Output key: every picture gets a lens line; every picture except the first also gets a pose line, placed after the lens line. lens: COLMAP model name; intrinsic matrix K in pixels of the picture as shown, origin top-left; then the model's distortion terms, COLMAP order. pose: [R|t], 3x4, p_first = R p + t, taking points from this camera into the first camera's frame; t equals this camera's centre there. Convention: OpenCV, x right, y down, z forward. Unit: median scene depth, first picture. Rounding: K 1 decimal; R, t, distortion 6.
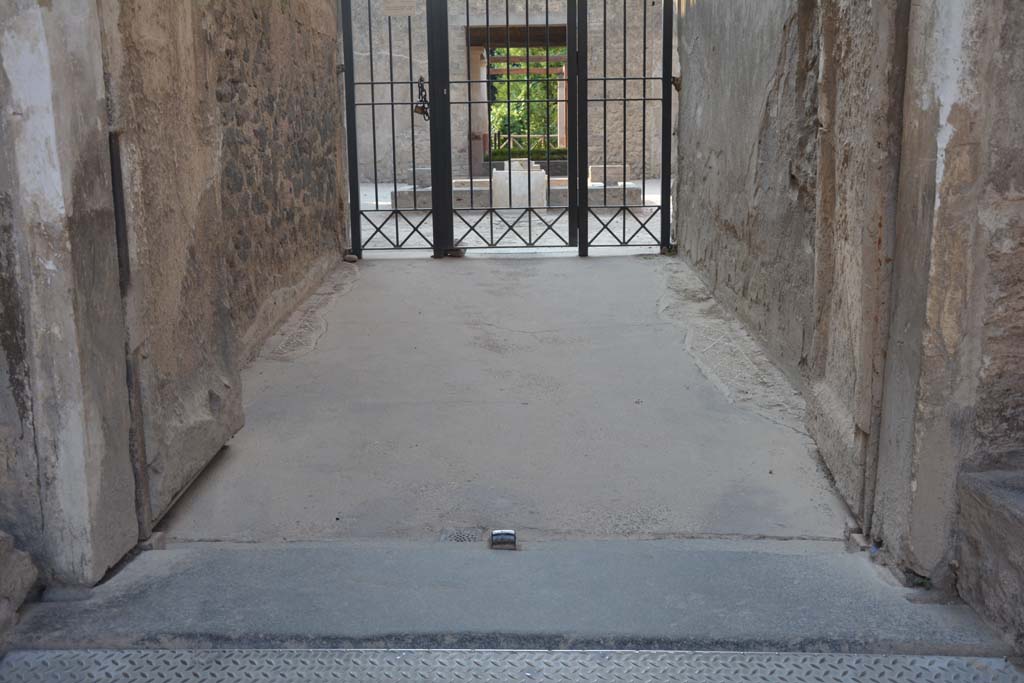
lens RADIAL K [[1049.2, 0, 512.0], [0, 1049.2, 341.5], [0, 0, 1]] dist [0.002247, 0.042140]
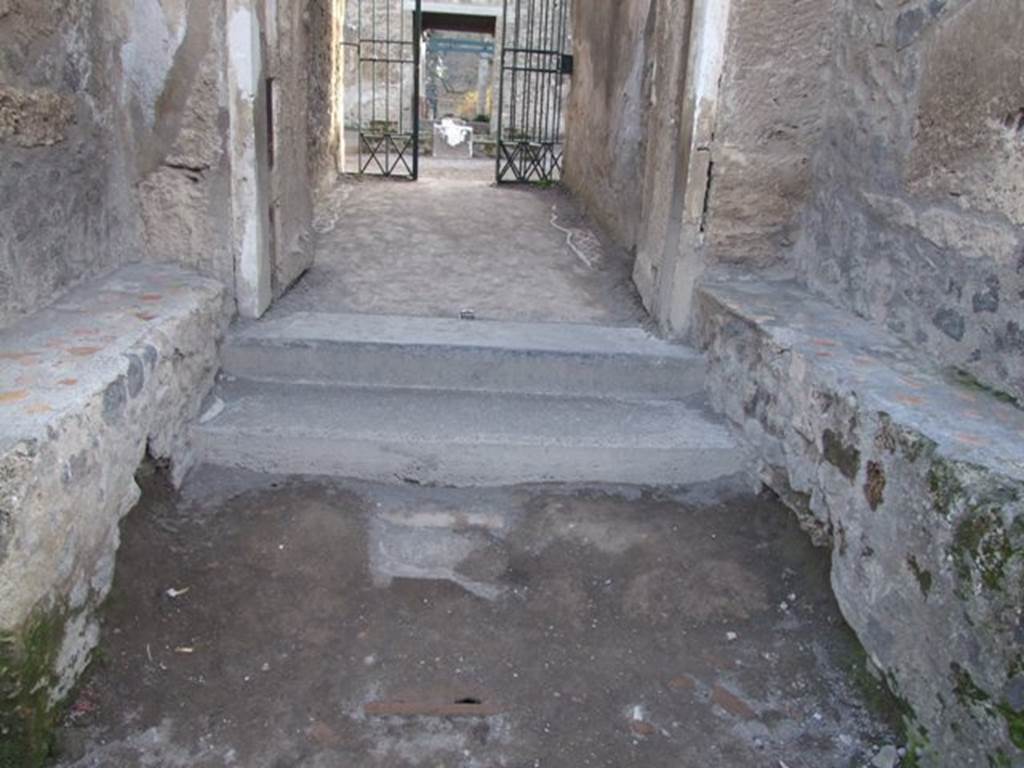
lens RADIAL K [[816.6, 0, 507.2], [0, 816.6, 403.4], [0, 0, 1]] dist [-0.052699, 0.012674]
pose [[0.994091, 0.042252, 0.099986, -0.072339], [-0.057573, 0.986126, 0.155696, 0.104883], [-0.092020, -0.160532, 0.982732, -0.458492]]
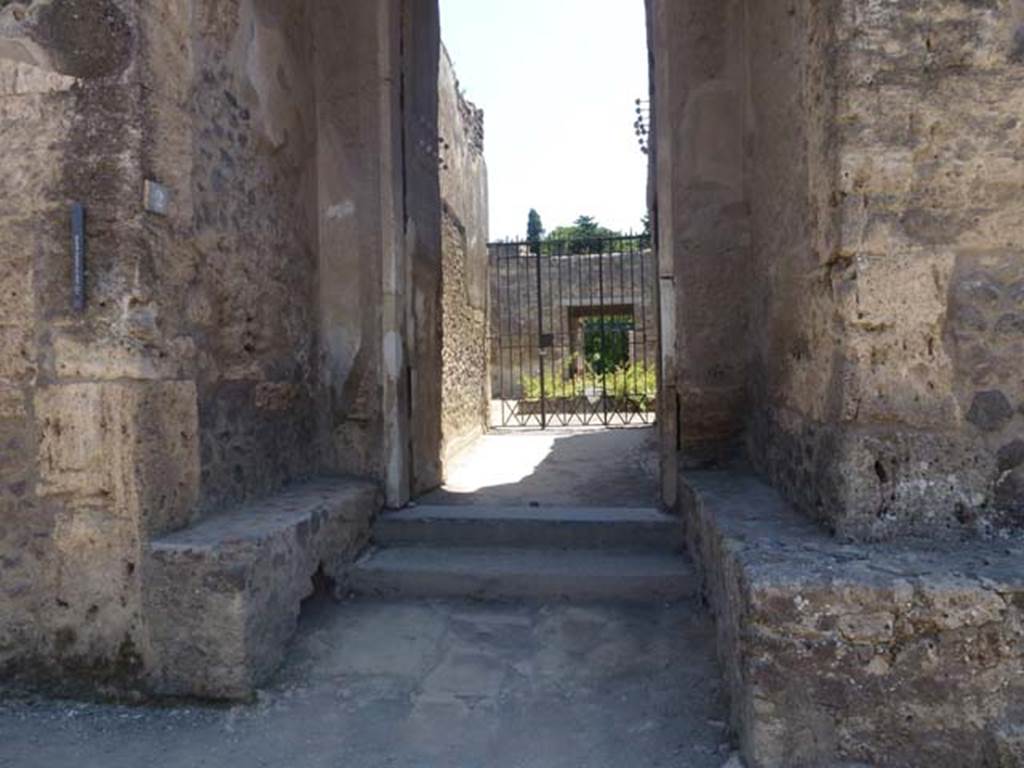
lens RADIAL K [[745.8, 0, 512.0], [0, 745.8, 384.0], [0, 0, 1]] dist [-0.047531, 0.009953]
pose [[0.990437, -0.013681, -0.137286, 0.202149], [-0.010820, 0.984305, -0.176145, 0.211660], [0.137541, 0.175945, 0.974744, -0.984503]]
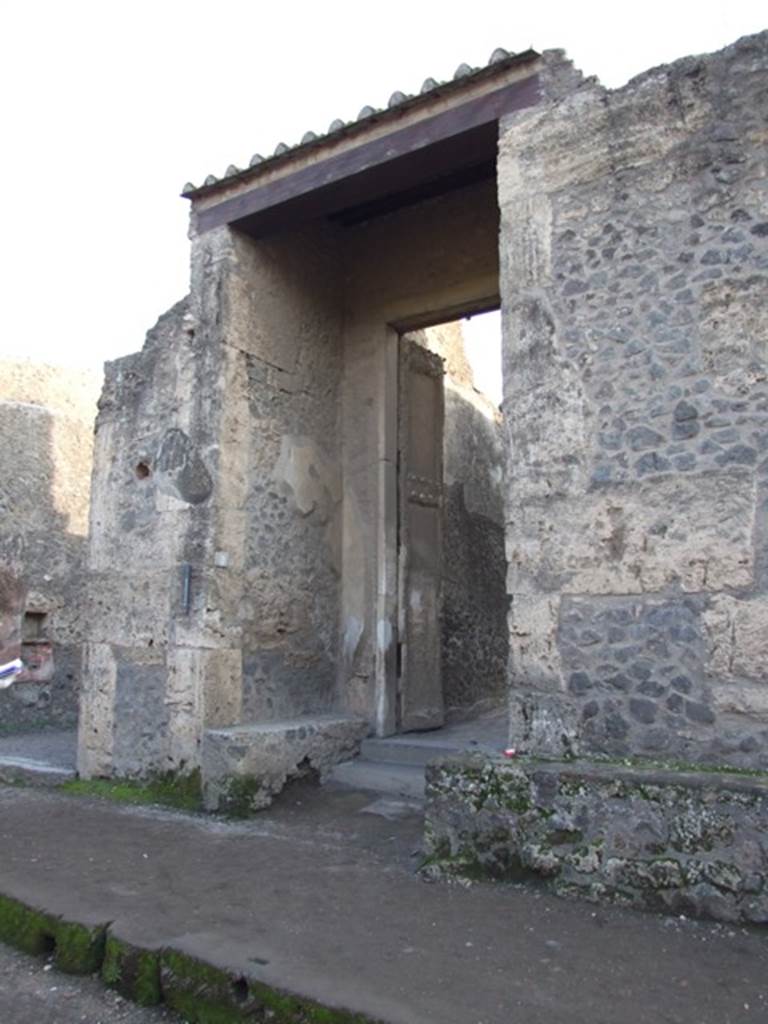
lens RADIAL K [[841.7, 0, 389.3], [0, 841.7, 530.7], [0, 0, 1]] dist [-0.003414, 0.003422]
pose [[0.842037, -0.055399, -0.536567, 1.428858], [-0.117253, 0.952131, -0.282310, 0.343365], [0.526522, 0.300630, 0.795234, -1.901403]]
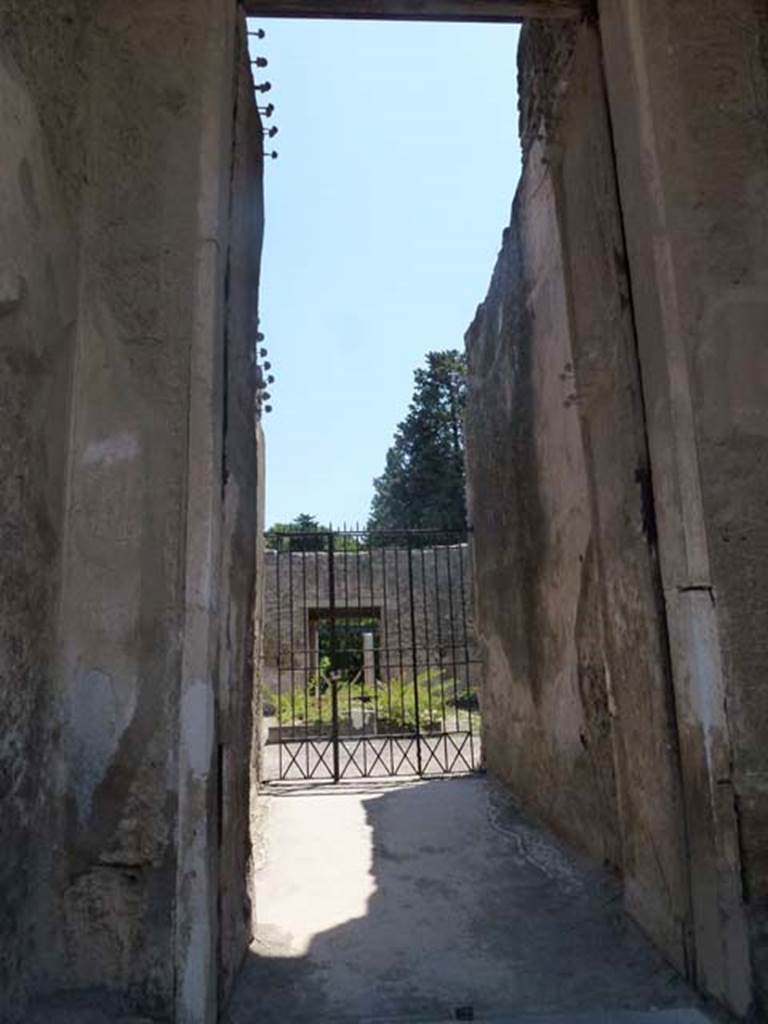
lens RADIAL K [[745.8, 0, 384.0], [0, 745.8, 512.0], [0, 0, 1]] dist [-0.047531, 0.009953]
pose [[0.996514, -0.005324, 0.083253, -0.189976], [0.037537, 0.919846, -0.390480, -0.060009], [-0.074501, 0.392244, 0.916839, -0.219517]]
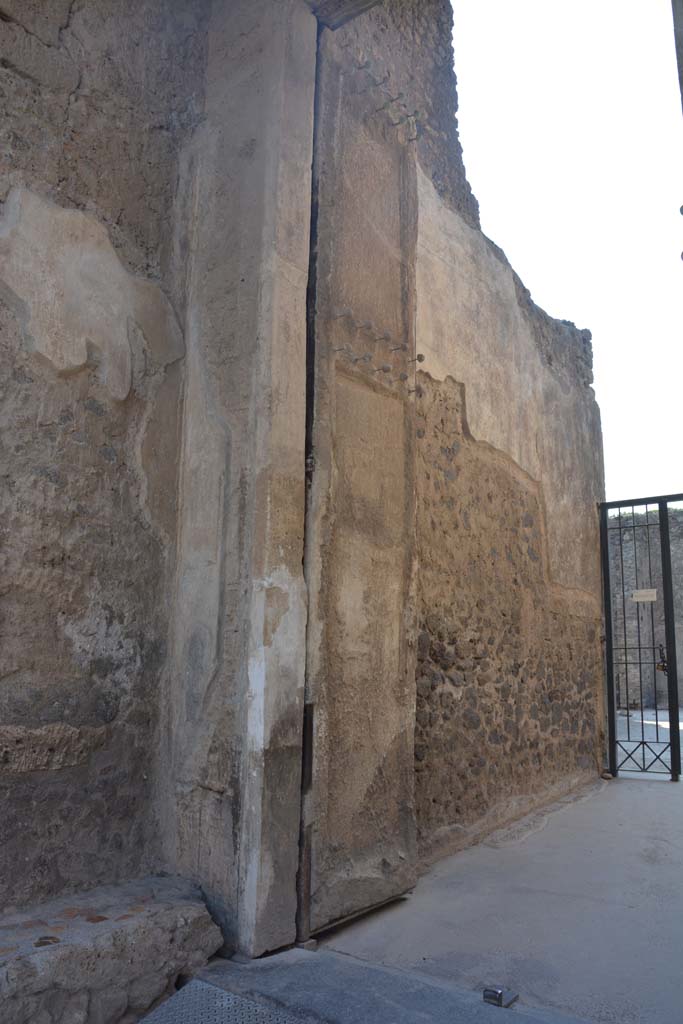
lens RADIAL K [[795.5, 0, 341.5], [0, 795.5, 512.0], [0, 0, 1]] dist [-0.133717, 0.084242]
pose [[0.805695, -0.089982, -0.585457, 0.463711], [-0.136020, 0.933875, -0.330721, -0.054028], [0.576502, 0.346093, 0.740179, -0.113827]]
